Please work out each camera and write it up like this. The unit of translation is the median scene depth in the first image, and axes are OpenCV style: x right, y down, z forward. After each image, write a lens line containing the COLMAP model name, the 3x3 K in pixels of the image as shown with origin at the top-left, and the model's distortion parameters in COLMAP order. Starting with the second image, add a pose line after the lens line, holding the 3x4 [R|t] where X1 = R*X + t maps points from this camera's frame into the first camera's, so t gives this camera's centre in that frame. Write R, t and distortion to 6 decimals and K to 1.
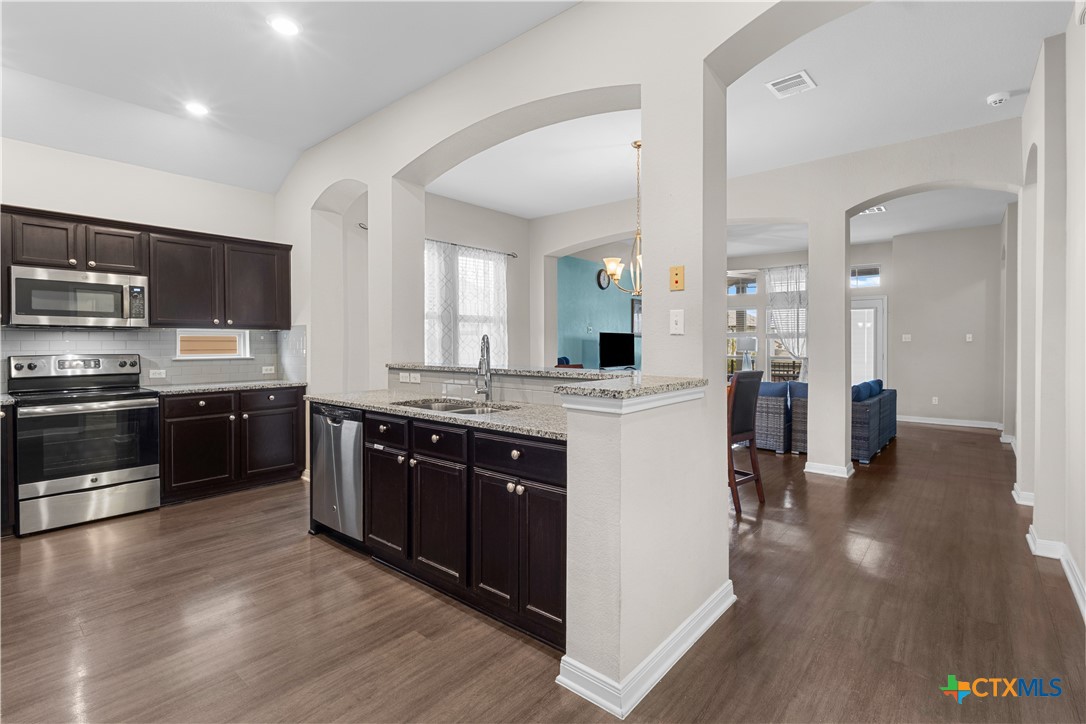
lens RADIAL K [[509.7, 0, 542.3], [0, 509.7, 345.3], [0, 0, 1]] dist [0.006587, -0.000483]
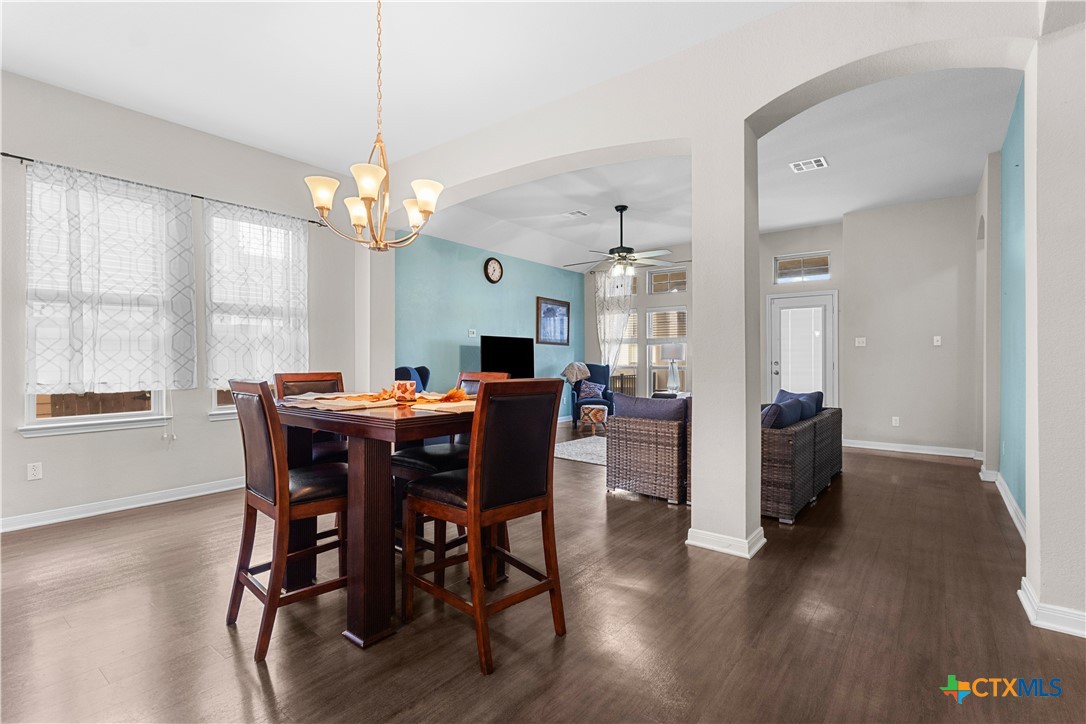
lens RADIAL K [[509.7, 0, 538.3], [0, 509.7, 356.6], [0, 0, 1]] dist [0.006587, -0.000483]
pose [[0.999289, -0.001101, 0.037677, 0.288210], [0.001372, 0.999973, -0.007158, 0.021624], [-0.037668, 0.007204, 0.999264, 0.356796]]
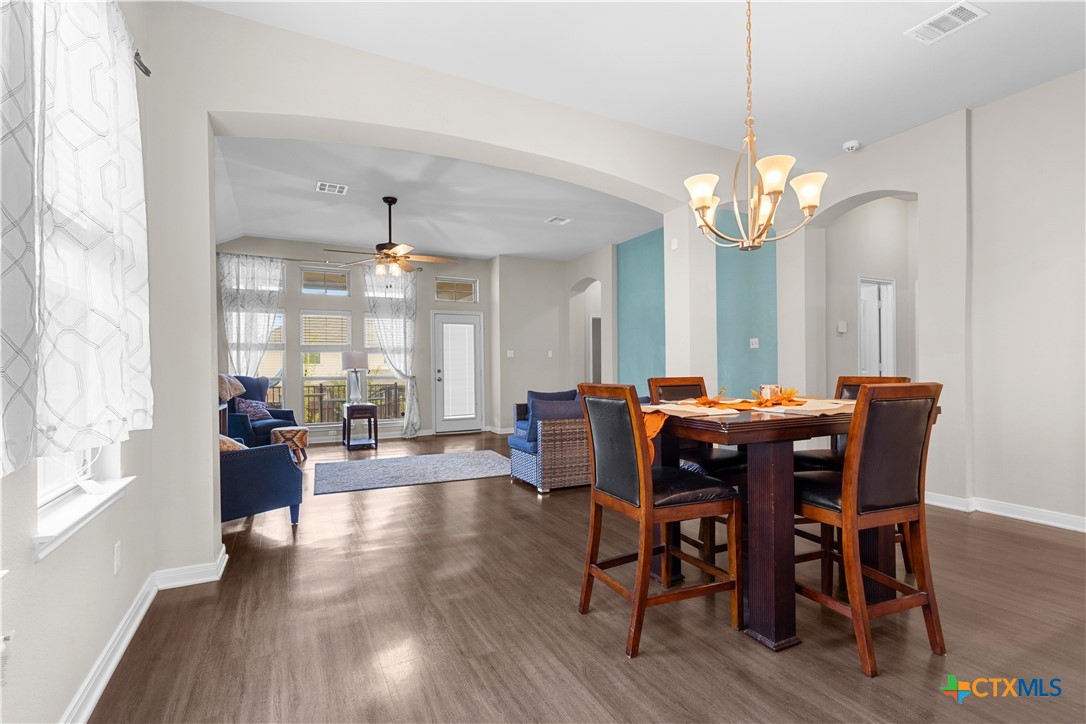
lens RADIAL K [[509.7, 0, 532.9], [0, 509.7, 365.4], [0, 0, 1]] dist [0.006587, -0.000483]
pose [[0.380404, -0.002180, 0.924818, -0.389308], [0.013052, 0.999910, -0.003012, 0.021017], [-0.924728, 0.013217, 0.380398, 0.882868]]
